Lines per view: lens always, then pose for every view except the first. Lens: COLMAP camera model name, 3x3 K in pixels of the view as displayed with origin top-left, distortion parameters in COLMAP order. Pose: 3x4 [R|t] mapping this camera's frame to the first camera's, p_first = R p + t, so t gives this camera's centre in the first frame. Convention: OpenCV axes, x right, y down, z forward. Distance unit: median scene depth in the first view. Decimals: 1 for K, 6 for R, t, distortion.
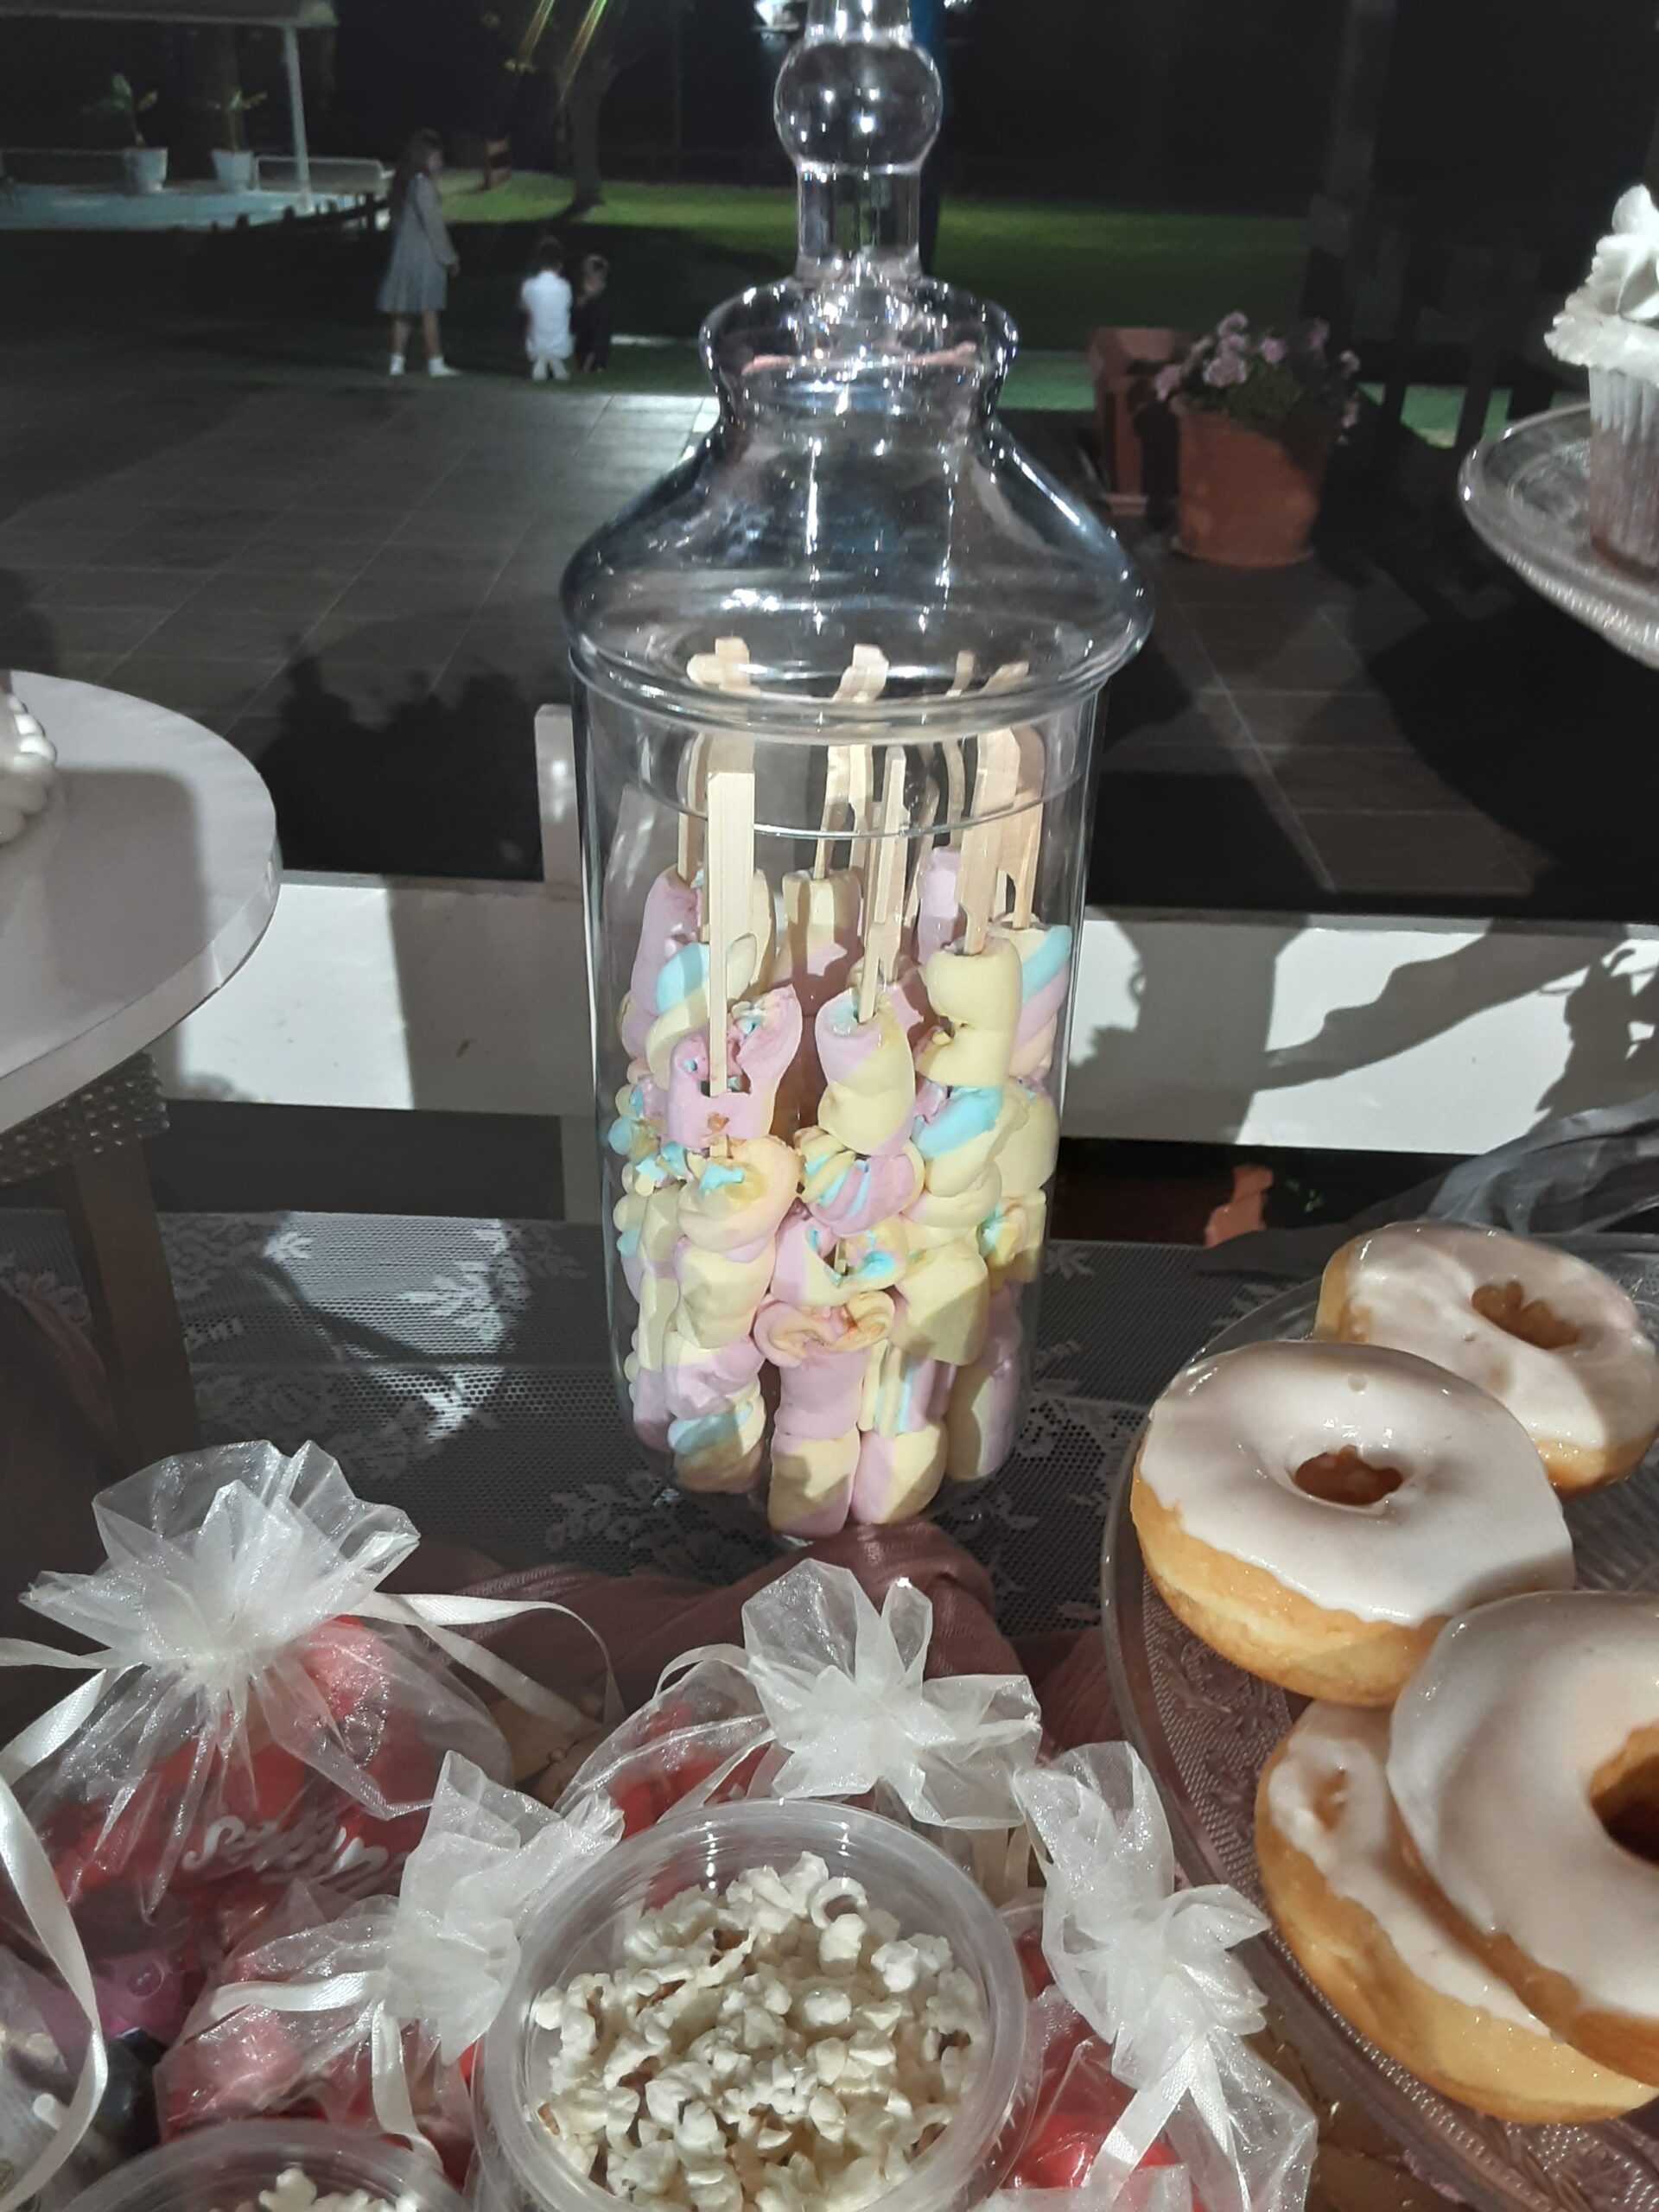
lens RADIAL K [[1761.3, 0, 828.2], [0, 1761.3, 1115.1], [0, 0, 1]] dist [0.110735, -0.154628]
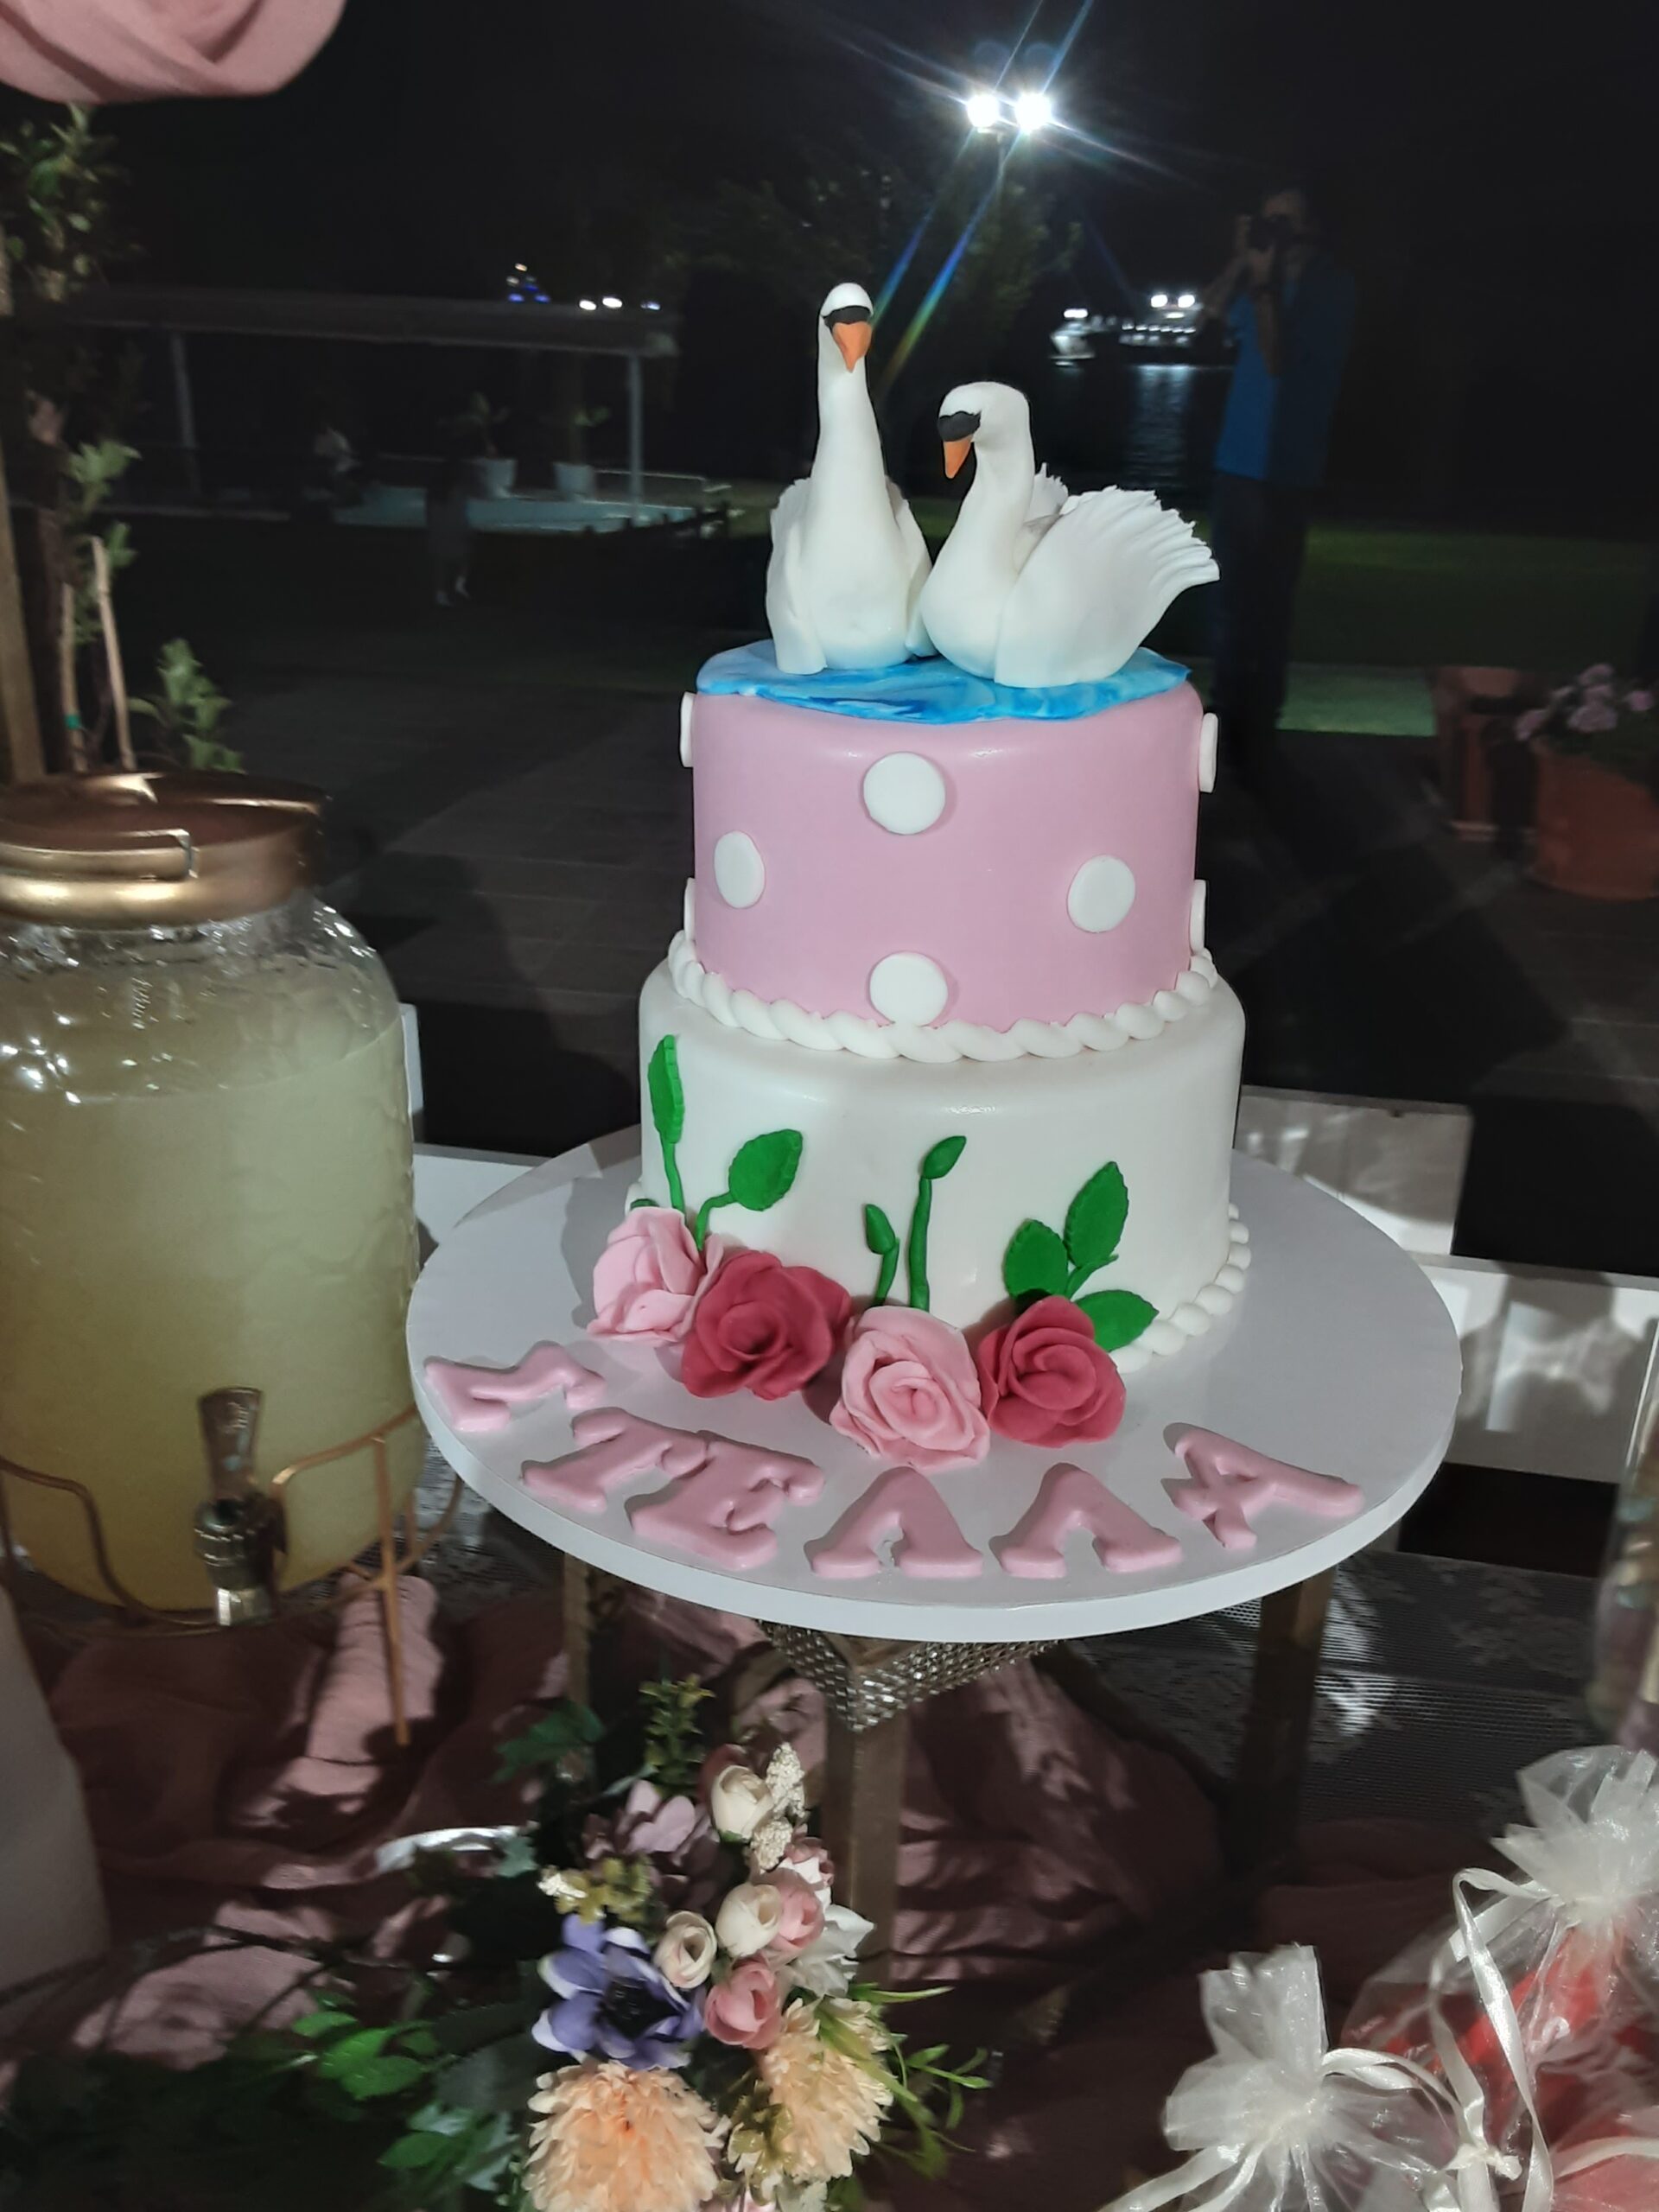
lens RADIAL K [[1798.6, 0, 854.2], [0, 1798.6, 1103.3], [0, 0, 1]] dist [0.145426, -0.234291]
pose [[0.992253, 0.057977, -0.109876, -0.545440], [-0.074081, 0.986109, -0.148665, -0.037443], [0.099731, 0.155653, 0.982764, -0.405389]]
